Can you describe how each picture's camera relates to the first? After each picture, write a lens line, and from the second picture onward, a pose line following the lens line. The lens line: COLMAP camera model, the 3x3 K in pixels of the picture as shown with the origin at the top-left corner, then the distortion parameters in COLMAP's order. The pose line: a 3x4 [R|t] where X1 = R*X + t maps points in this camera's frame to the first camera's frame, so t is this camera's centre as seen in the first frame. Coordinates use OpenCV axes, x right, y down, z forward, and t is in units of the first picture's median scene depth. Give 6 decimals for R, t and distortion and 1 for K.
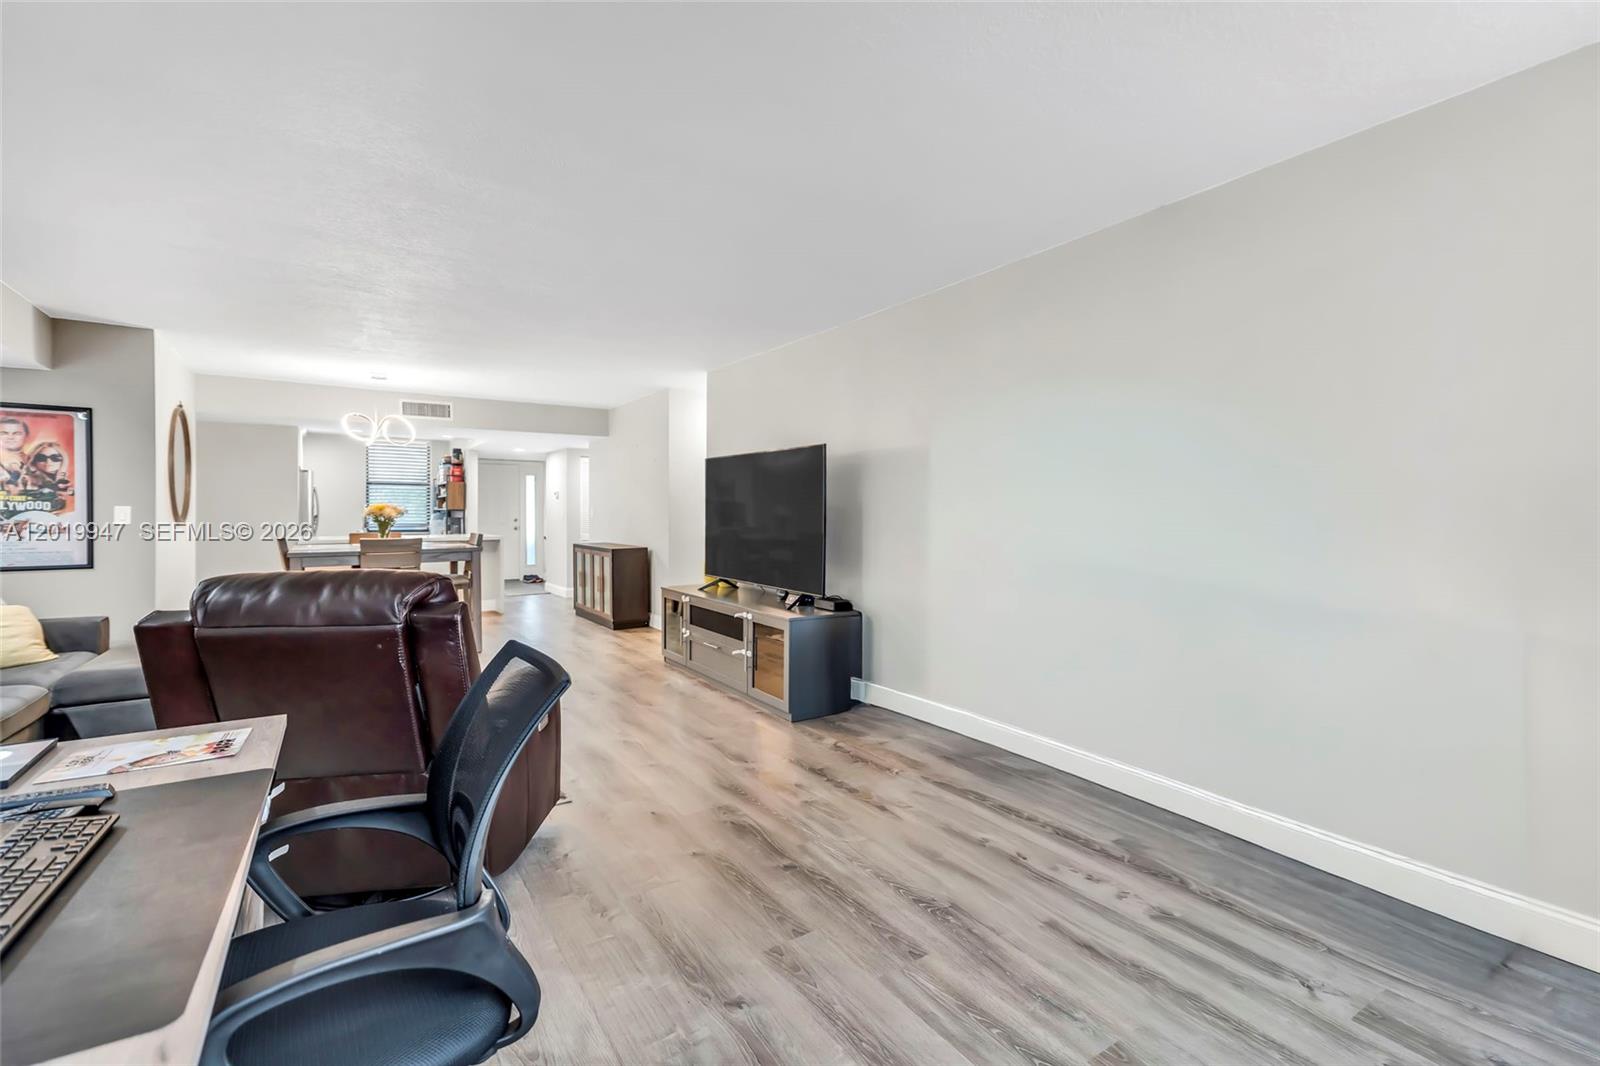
lens RADIAL K [[724.8, 0, 801.7], [0, 724.8, 512.6], [0, 0, 1]] dist [0.027188, -0.000539]
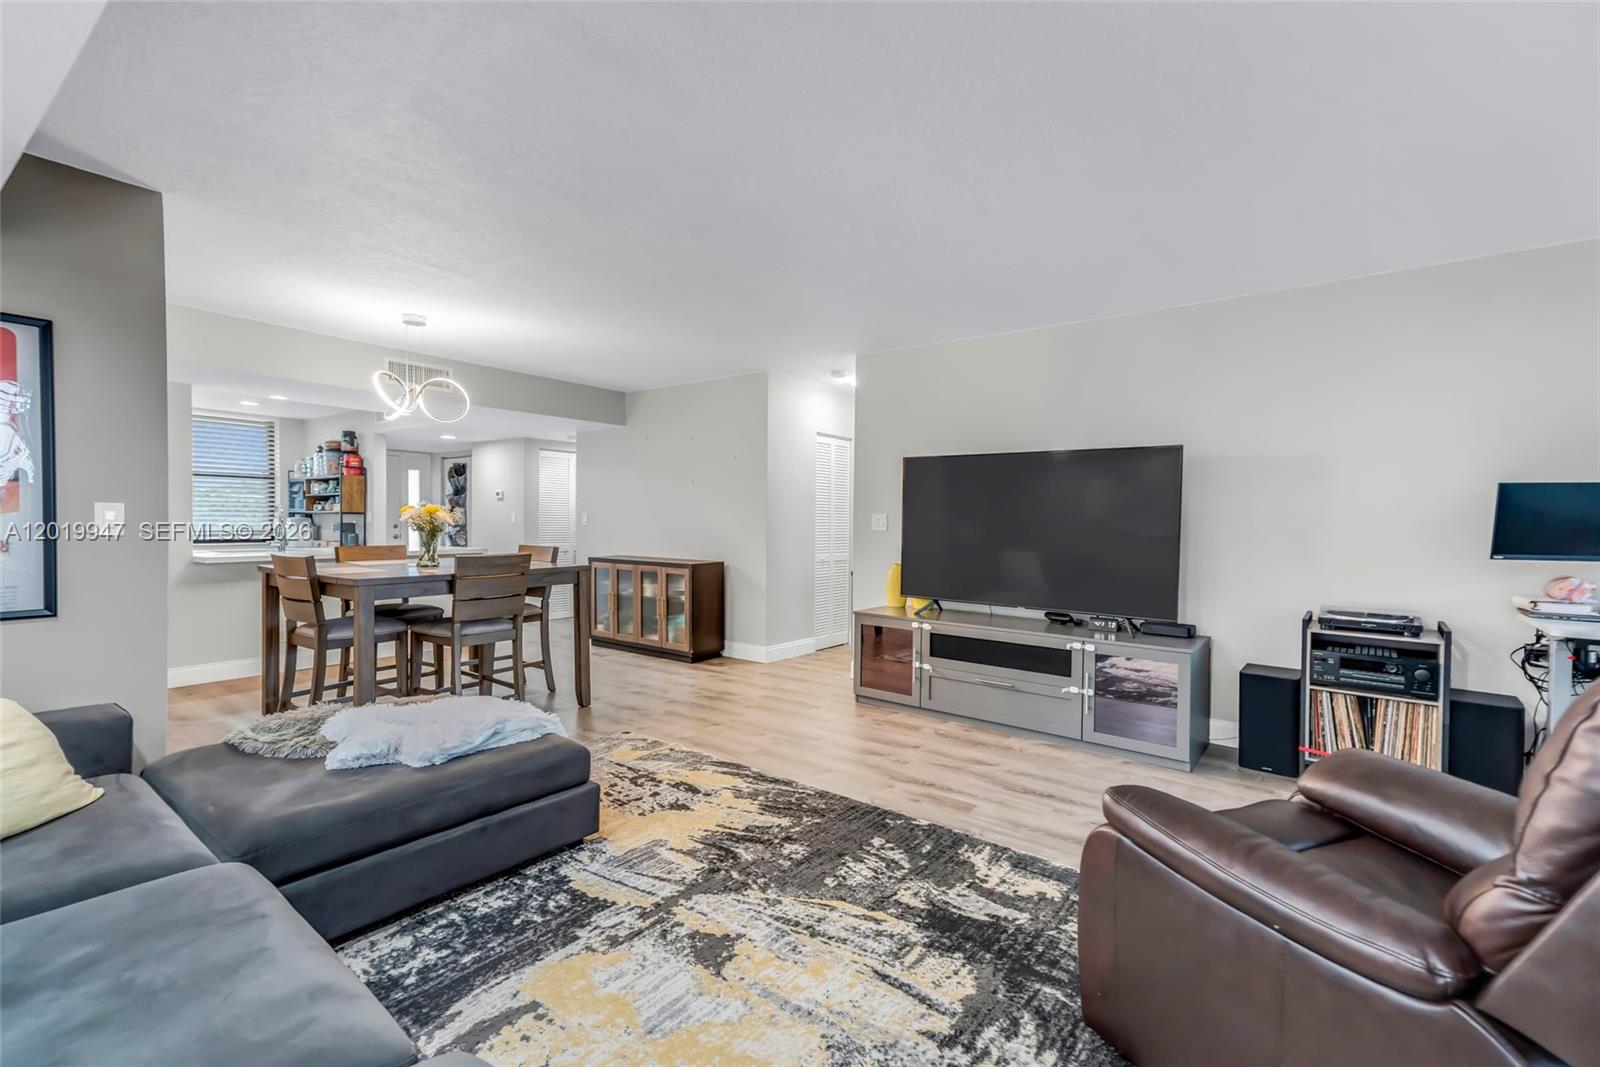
lens RADIAL K [[711.1, 0, 795.4], [0, 711.1, 526.1], [0, 0, 1]] dist [0.042172, -0.000447]
pose [[0.942980, 0.006428, 0.332787, -0.628978], [-0.009700, 0.999920, 0.008172, -0.000708], [-0.332707, -0.010934, 0.942967, 0.311496]]
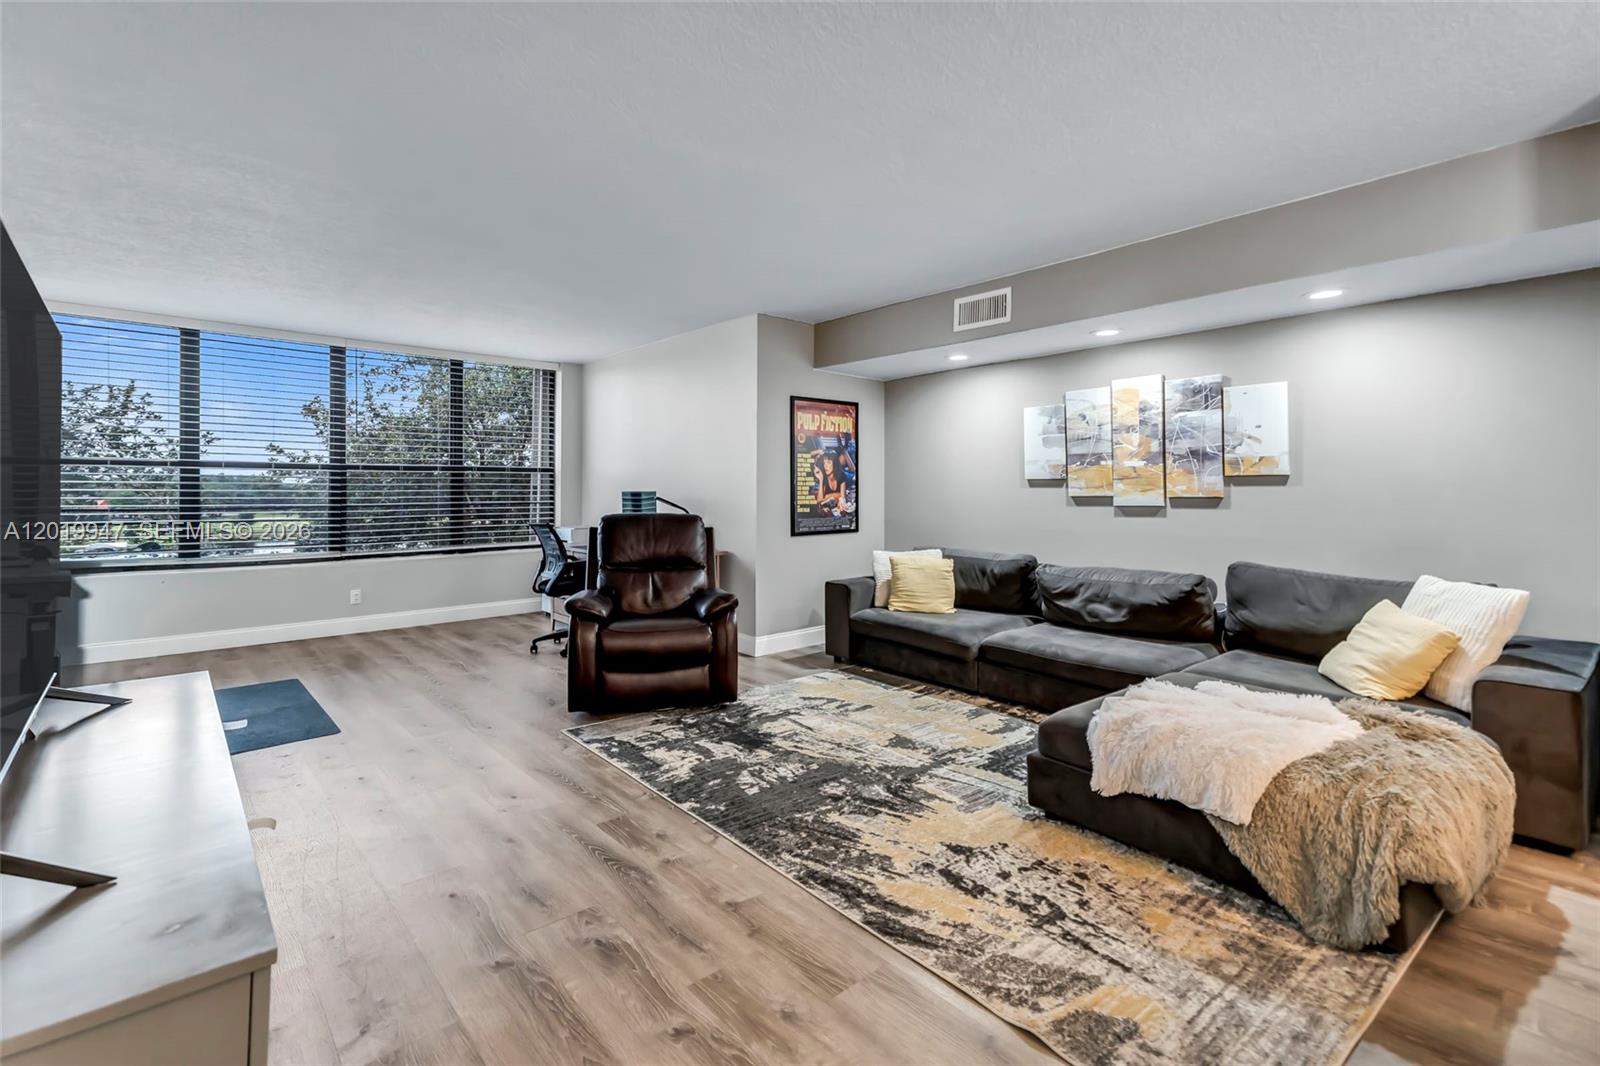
lens RADIAL K [[731.6, 0, 796.5], [0, 731.6, 486.8], [0, 0, 1]] dist [0.037125, -0.000701]
pose [[-0.991260, 0.000592, -0.131923, -0.339582], [0.001182, 0.999990, -0.004396, 0.003213], [0.131919, -0.004513, -0.991250, 1.409220]]
